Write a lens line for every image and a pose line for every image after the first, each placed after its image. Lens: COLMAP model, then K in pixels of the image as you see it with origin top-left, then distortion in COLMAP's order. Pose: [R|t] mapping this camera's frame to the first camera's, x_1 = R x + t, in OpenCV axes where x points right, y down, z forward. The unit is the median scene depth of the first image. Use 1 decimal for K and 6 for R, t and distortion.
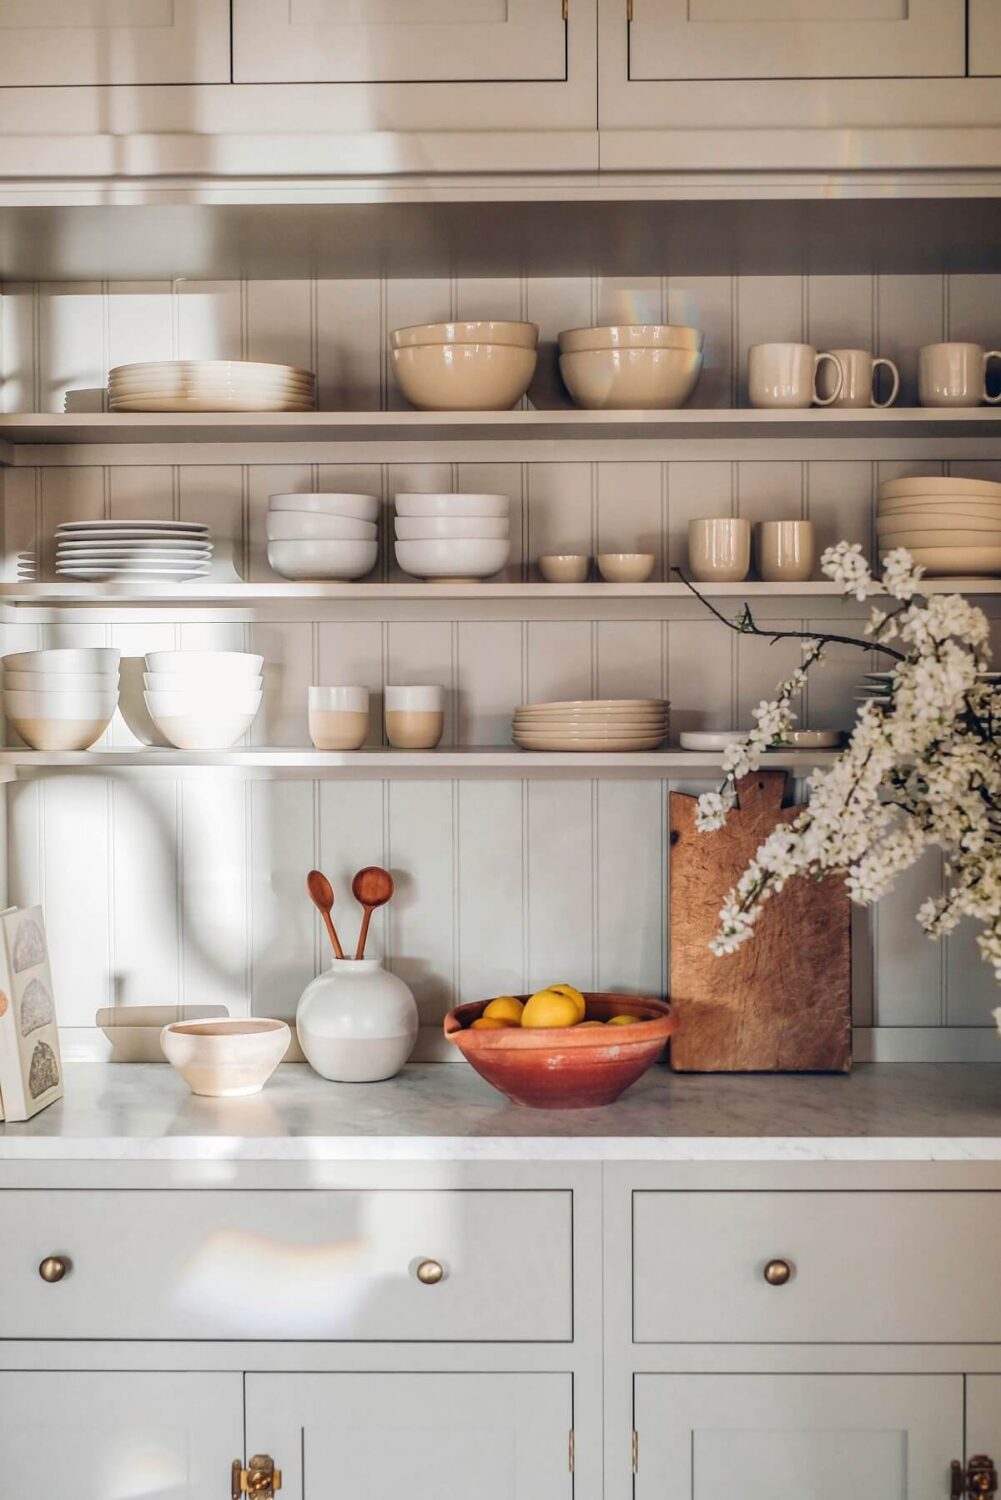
lens RADIAL K [[2396.4, 0, 493.8], [0, 2396.4, 753.8], [0, 0, 1]] dist [-0.021101, 0.000000]
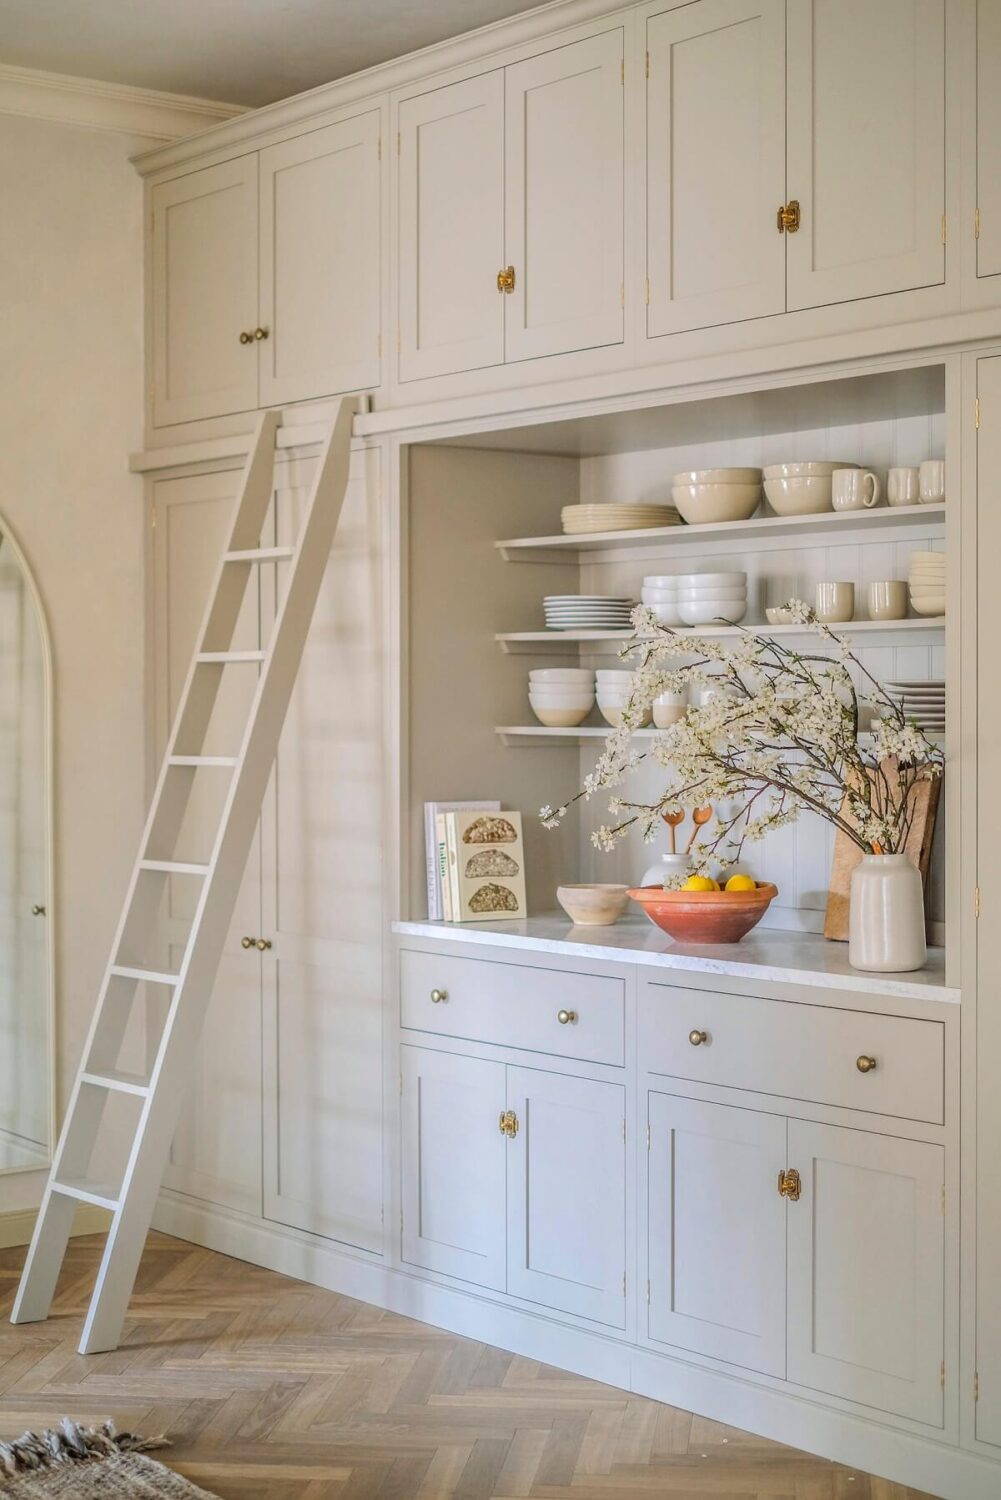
lens RADIAL K [[2396.4, 0, 494.6], [0, 2396.4, 741.4], [0, 0, 1]] dist [-0.021101, 0.000000]
pose [[0.639263, 0.016816, -0.768804, 1.158632], [-0.034472, 0.999382, -0.006804, 0.023384], [0.768215, 0.030852, 0.639448, -0.162723]]
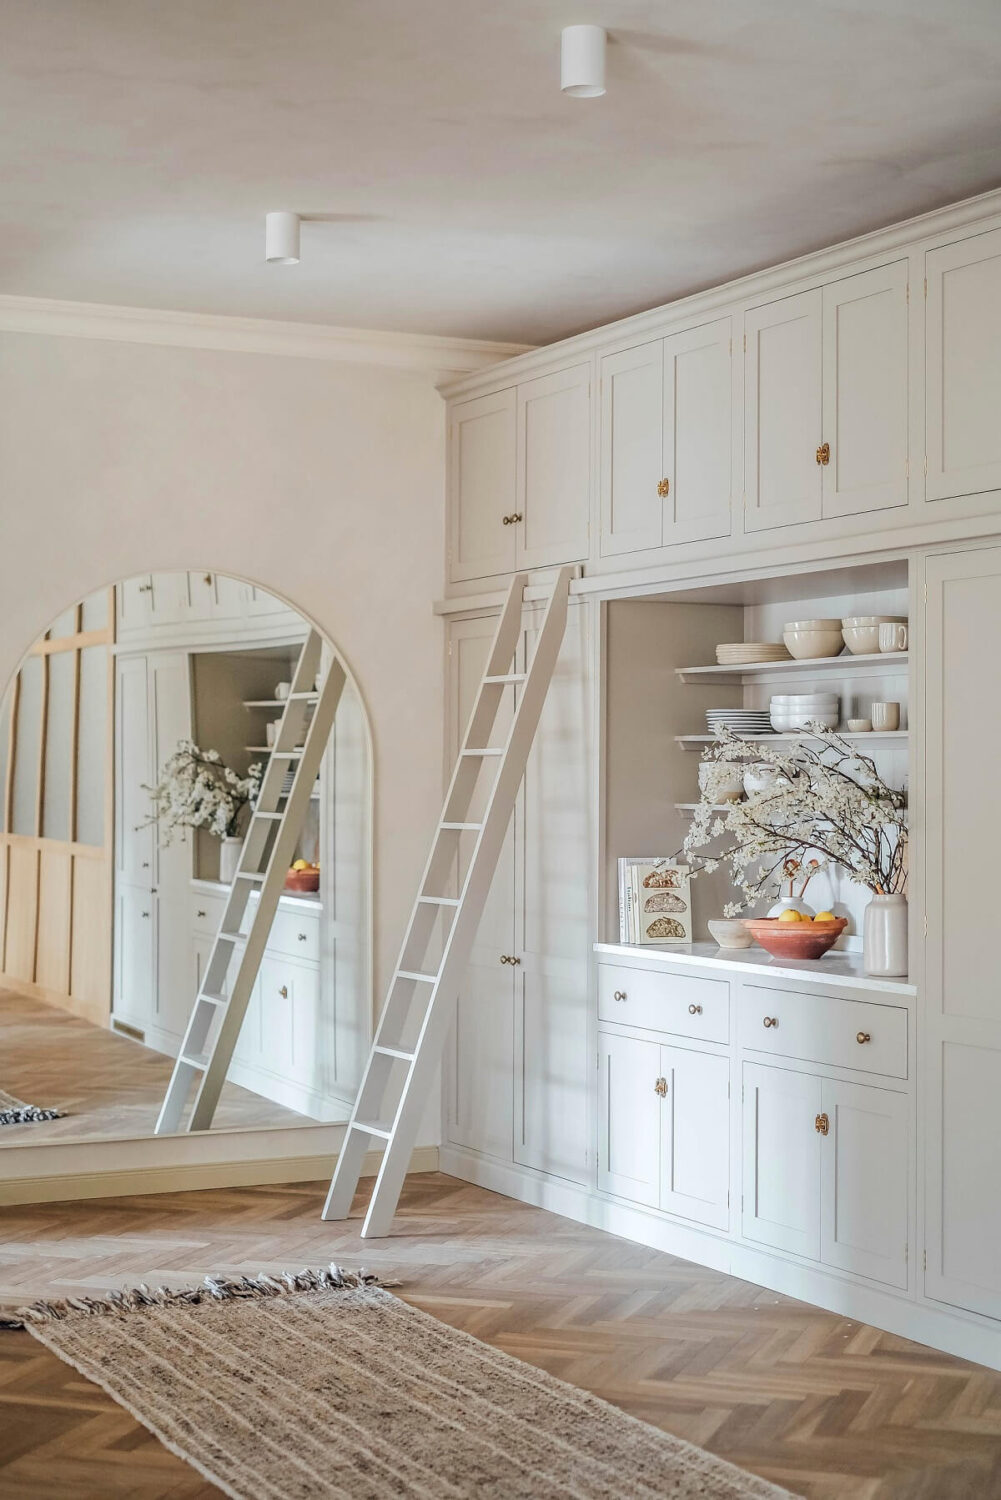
lens RADIAL K [[2396.4, 0, 503.6], [0, 2396.4, 748.2], [0, 0, 1]] dist [-0.021101, 0.000000]
pose [[0.470714, -0.003474, -0.882279, 1.866495], [-0.047277, 0.998456, -0.029155, 0.023217], [0.881018, 0.055435, 0.469823, -0.329299]]
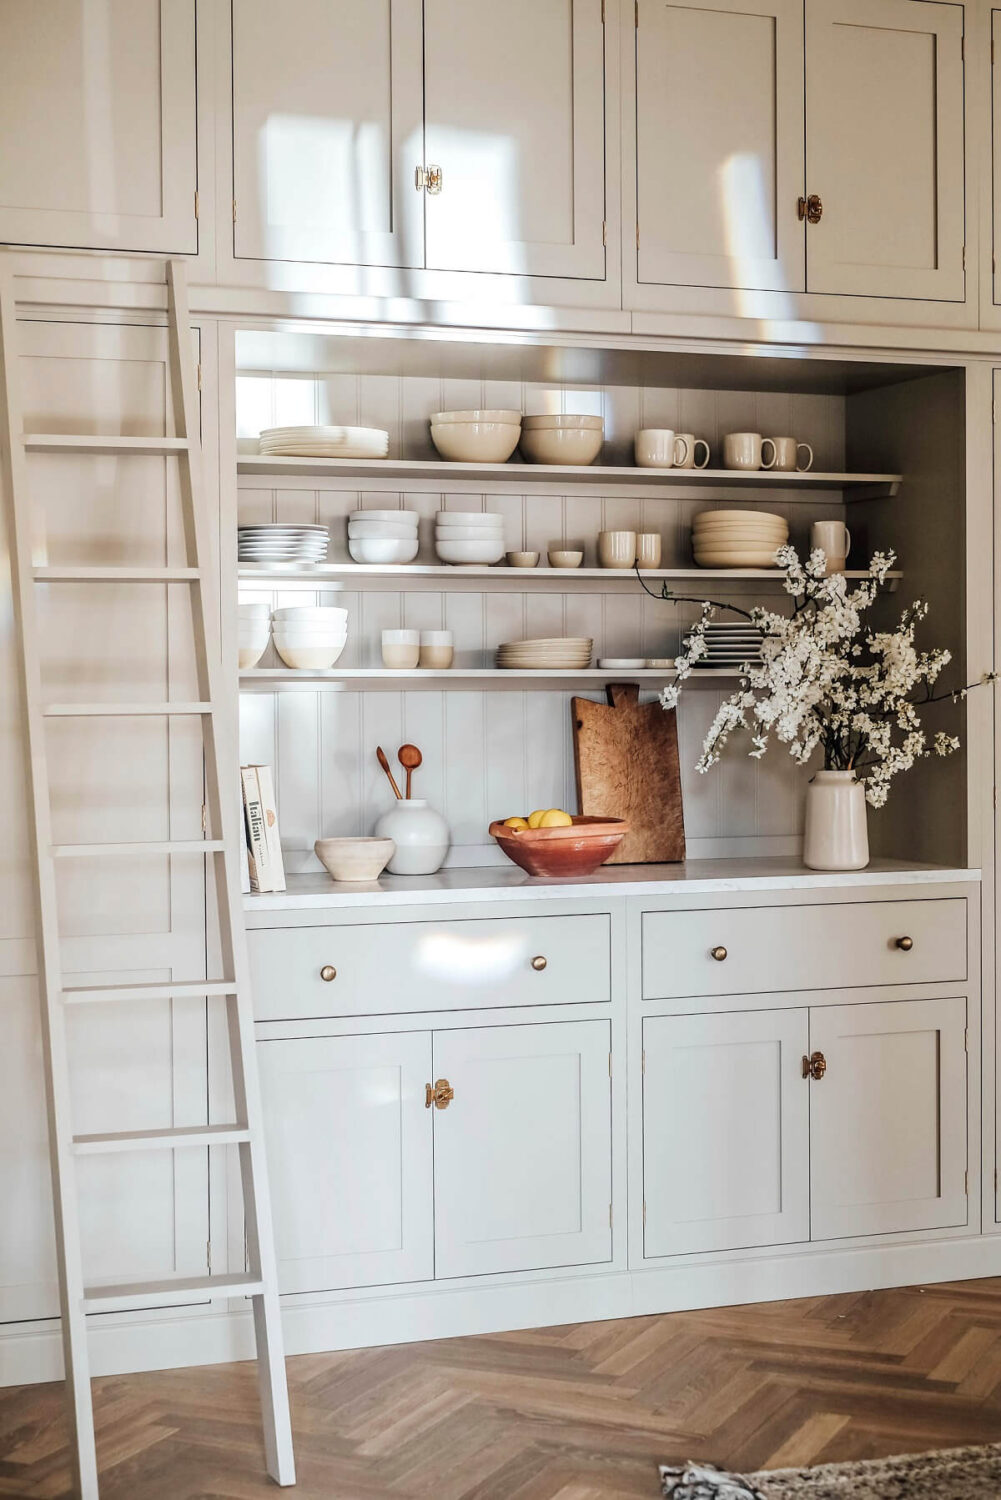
lens RADIAL K [[2396.4, 0, 498.1], [0, 2396.4, 758.3], [0, 0, 1]] dist [-0.021101, 0.000000]
pose [[0.920201, -0.013640, 0.391208, -0.645430], [0.017620, 0.999823, -0.006586, 0.070456], [-0.391049, 0.012953, 0.920279, -0.513744]]
